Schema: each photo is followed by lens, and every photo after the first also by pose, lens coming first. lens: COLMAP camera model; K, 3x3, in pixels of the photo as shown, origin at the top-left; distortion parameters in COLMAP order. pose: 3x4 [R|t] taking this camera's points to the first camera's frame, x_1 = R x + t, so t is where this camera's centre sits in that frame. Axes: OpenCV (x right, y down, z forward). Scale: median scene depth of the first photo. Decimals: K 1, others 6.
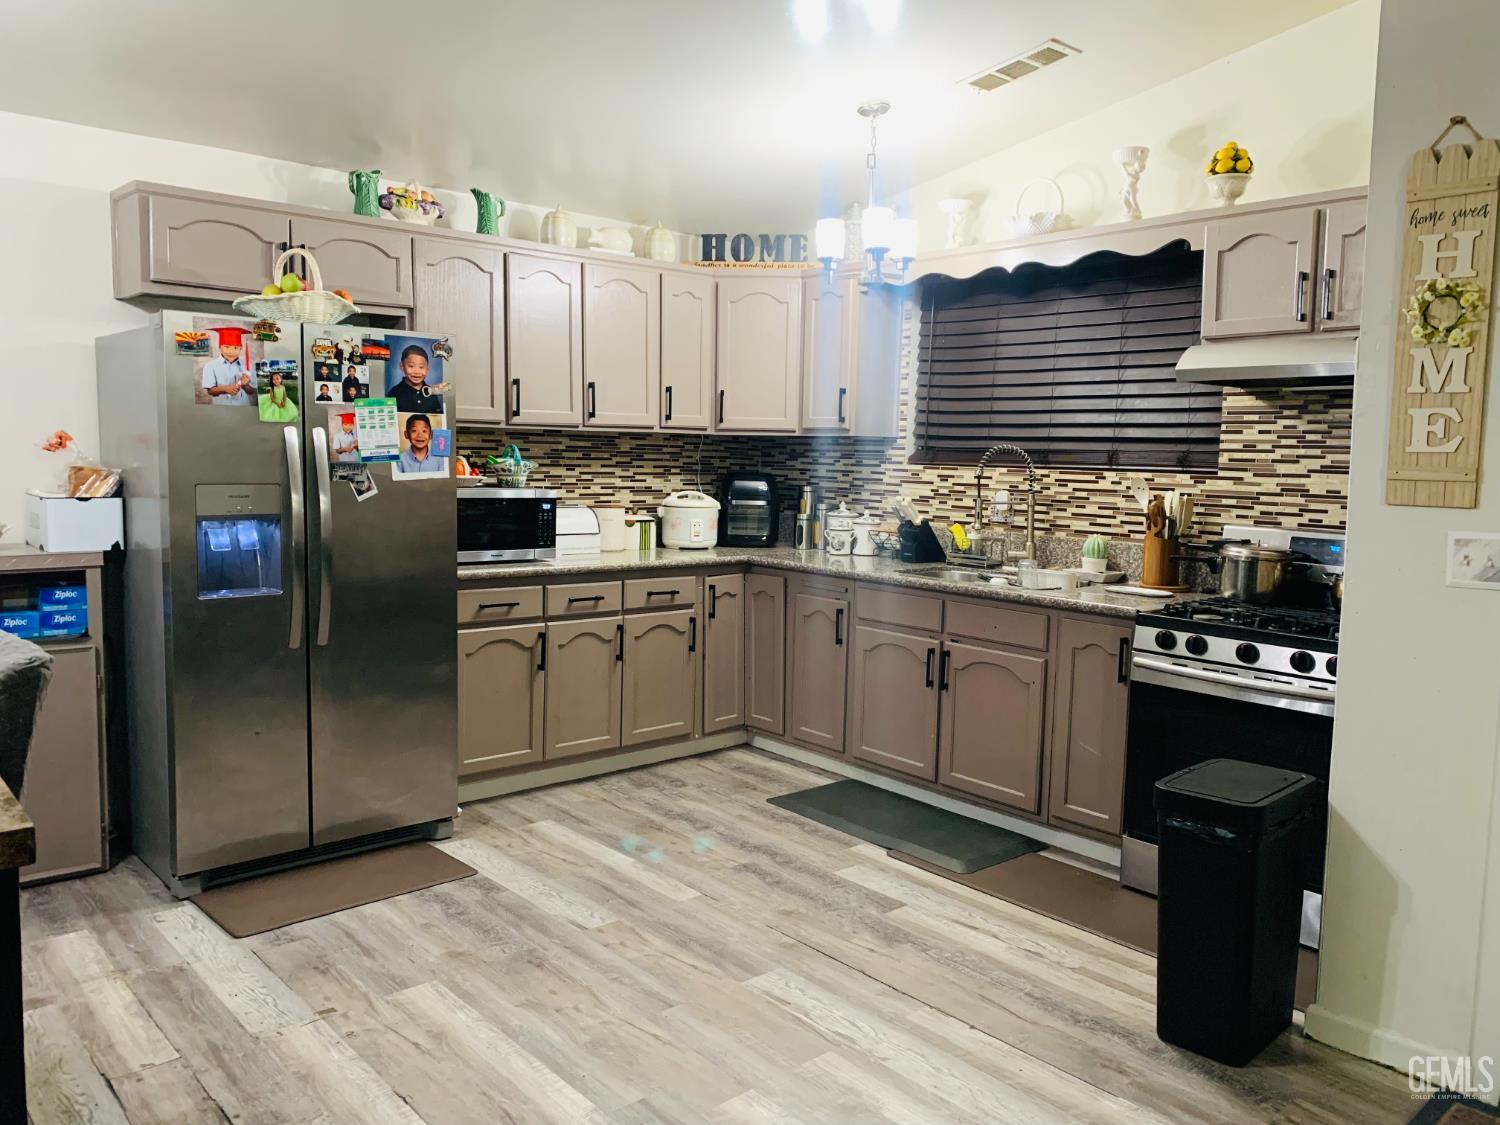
lens RADIAL K [[1155.1, 0, 752.5], [0, 1155.1, 558.3], [0, 0, 1]] dist [0.053275, -0.046009]
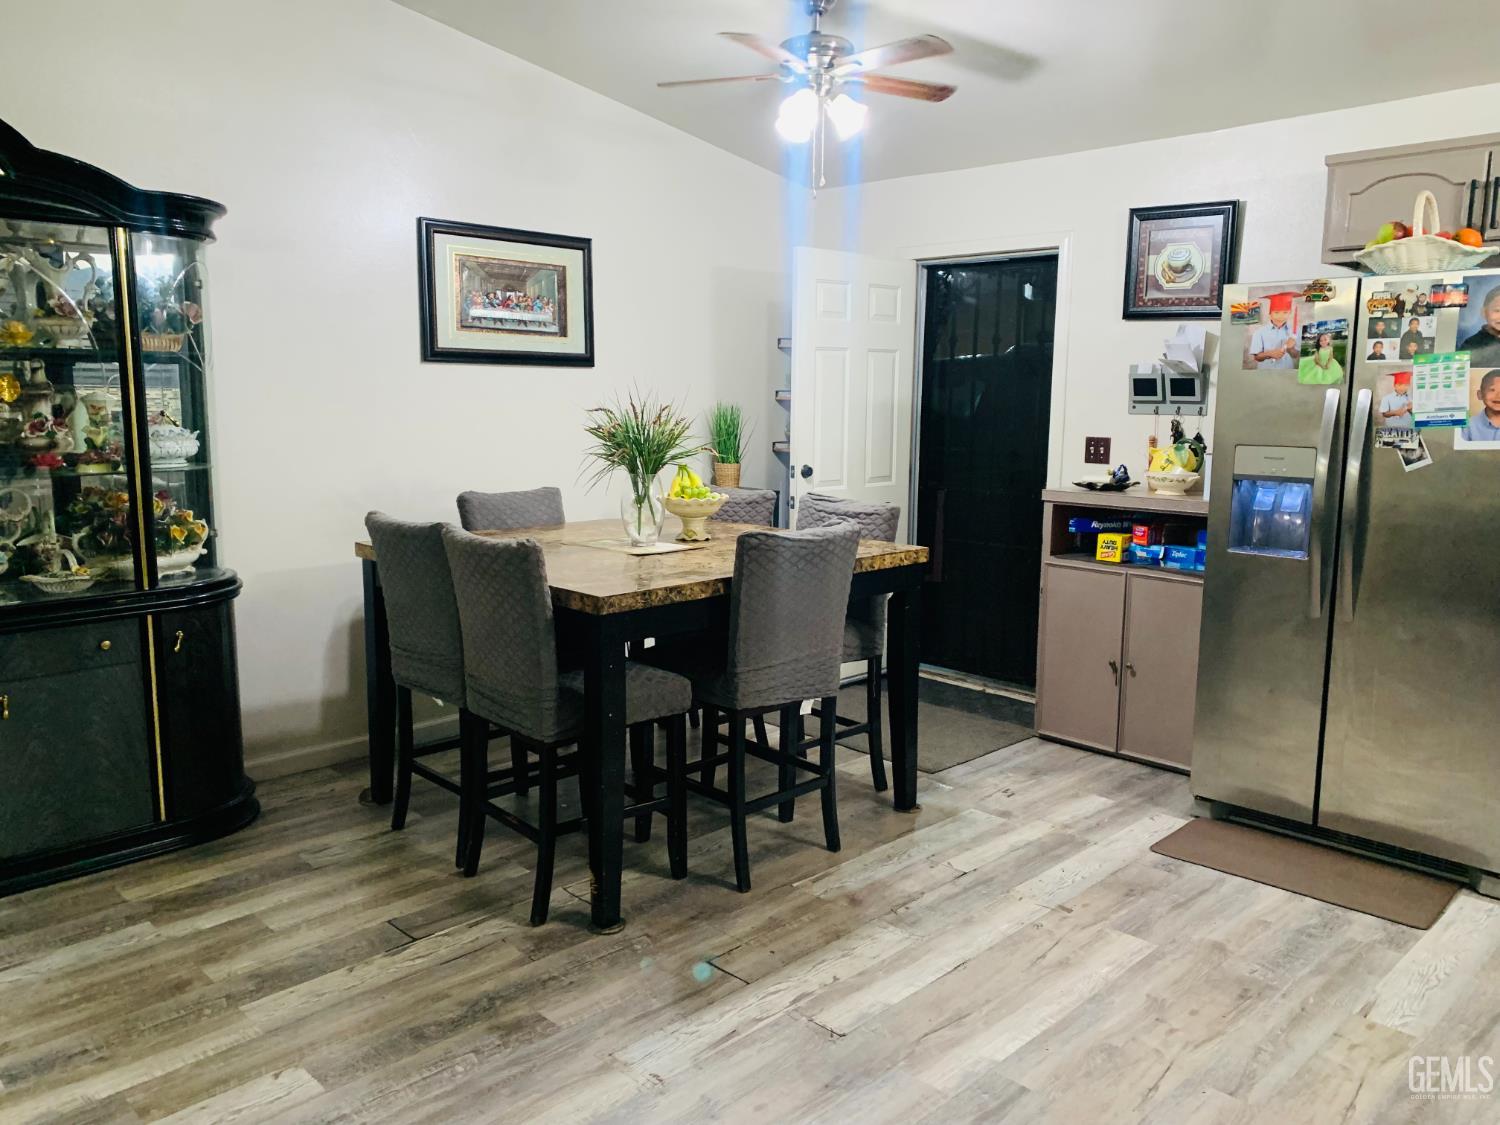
lens RADIAL K [[1155.1, 0, 746.0], [0, 1155.1, 567.4], [0, 0, 1]] dist [0.053275, -0.046009]
pose [[0.058021, 0.133586, -0.989337, 0.524856], [-0.103612, 0.986461, 0.127121, -0.038070], [0.992924, 0.095131, 0.071076, 0.442169]]
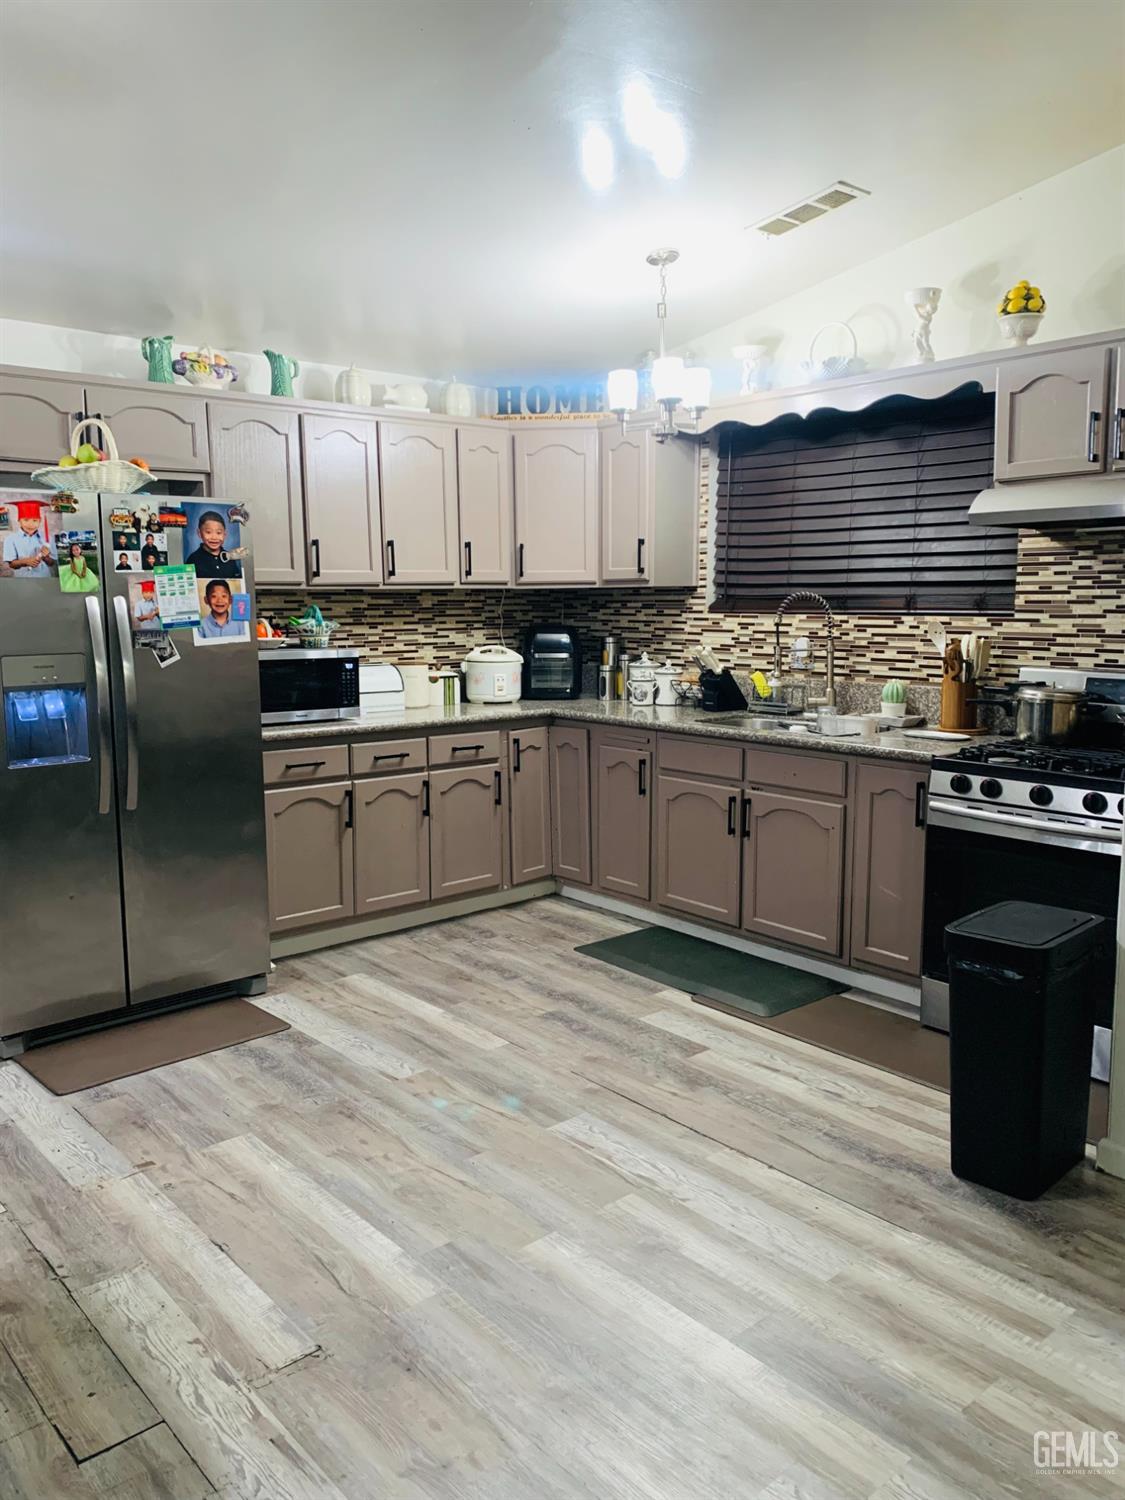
lens RADIAL K [[1155.1, 0, 552.3], [0, 1155.1, 741.3], [0, 0, 1]] dist [0.053275, -0.046009]
pose [[0.999531, -0.025891, -0.016338, 0.017486], [0.026417, 0.999112, 0.032824, -0.009029], [0.015473, -0.033240, 0.999328, -0.012918]]
